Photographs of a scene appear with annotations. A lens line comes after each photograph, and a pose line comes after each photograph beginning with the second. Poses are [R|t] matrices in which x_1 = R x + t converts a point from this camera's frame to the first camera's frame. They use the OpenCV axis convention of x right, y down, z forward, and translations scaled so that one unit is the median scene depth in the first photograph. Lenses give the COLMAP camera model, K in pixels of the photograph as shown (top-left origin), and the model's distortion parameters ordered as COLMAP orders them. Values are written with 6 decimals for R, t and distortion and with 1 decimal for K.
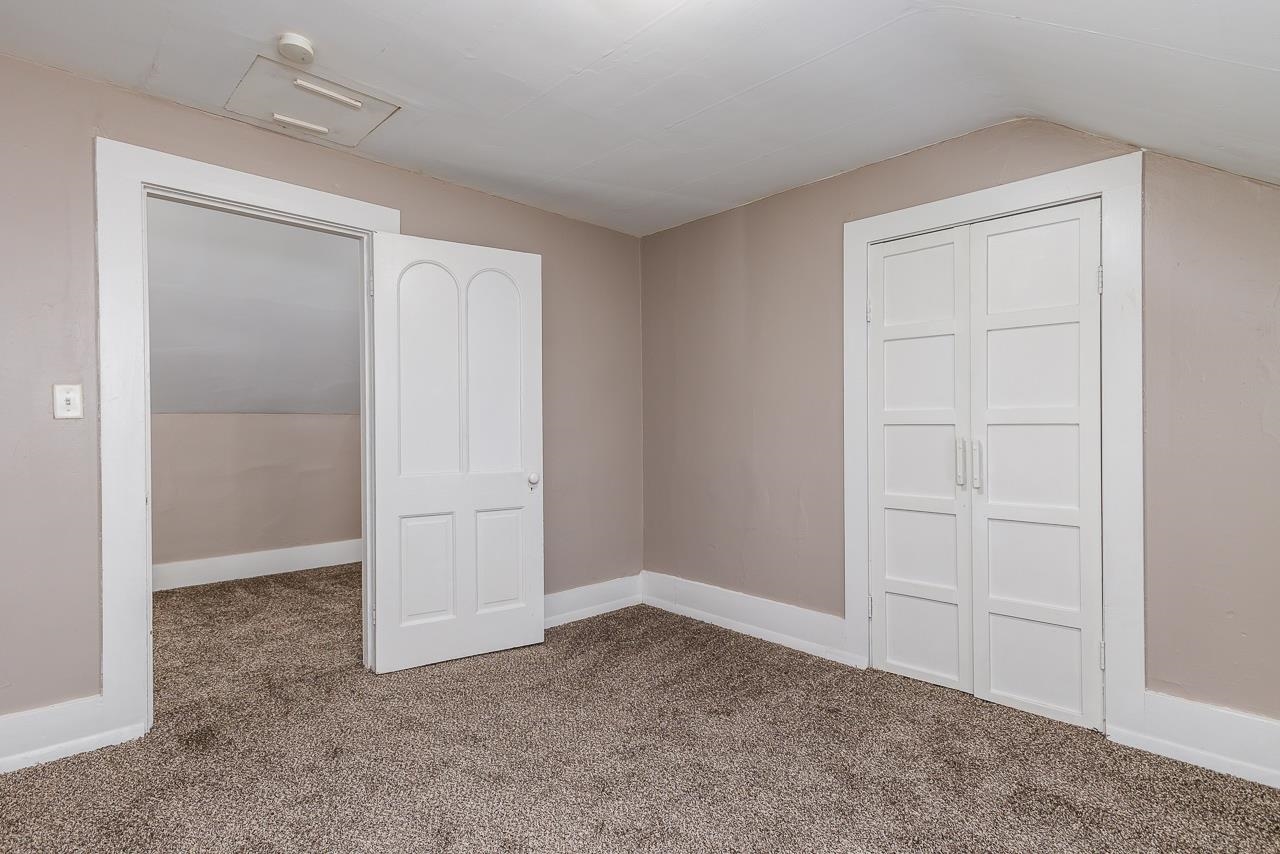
lens RADIAL K [[637.7, 0, 640.0], [0, 637.7, 427.0], [0, 0, 1]] dist [0.001102, 0.000340]
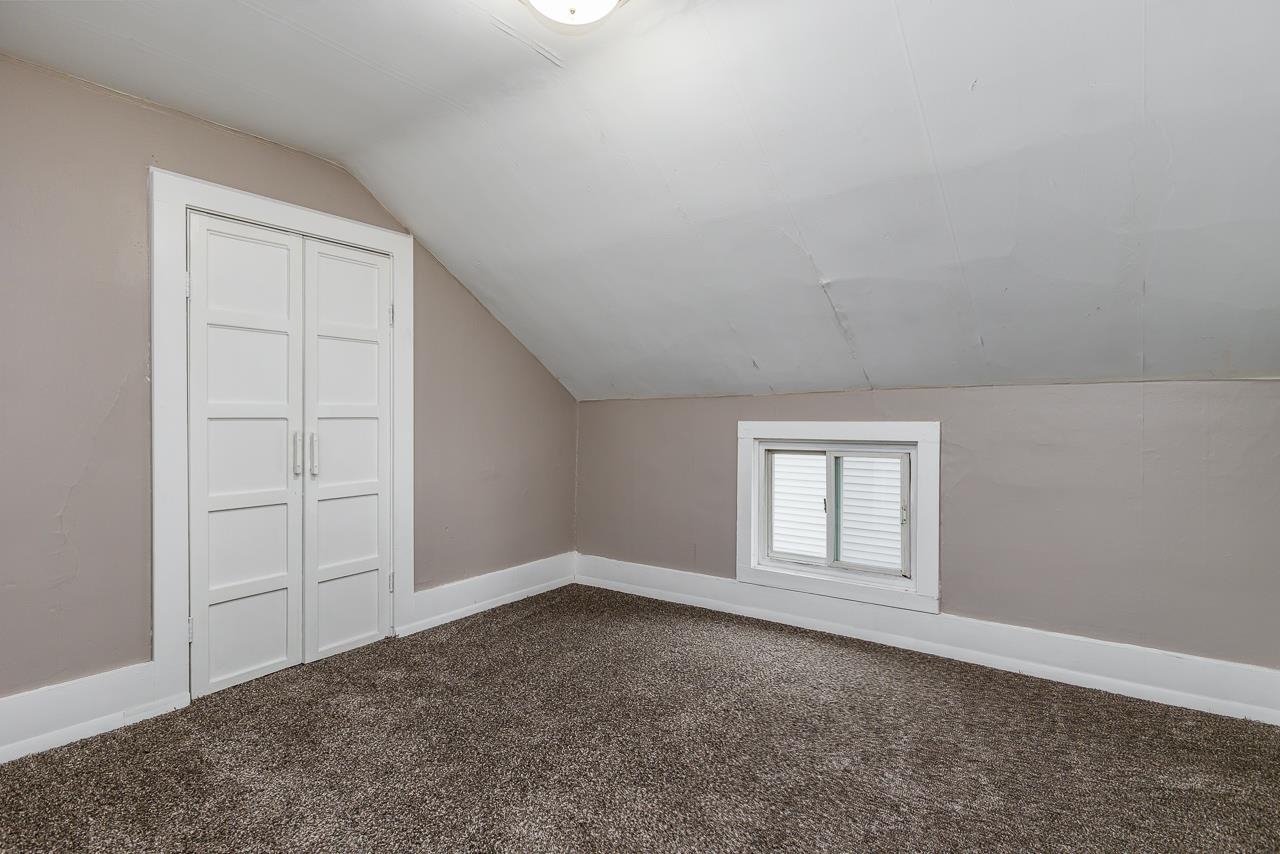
lens RADIAL K [[637.7, 0, 640.0], [0, 637.7, 427.0], [0, 0, 1]] dist [0.001102, 0.000340]
pose [[-0.190559, -0.011038, 0.981614, -0.656602], [0.002567, 0.999928, 0.011742, -0.000552], [-0.981672, 0.004757, -0.190517, 0.624430]]
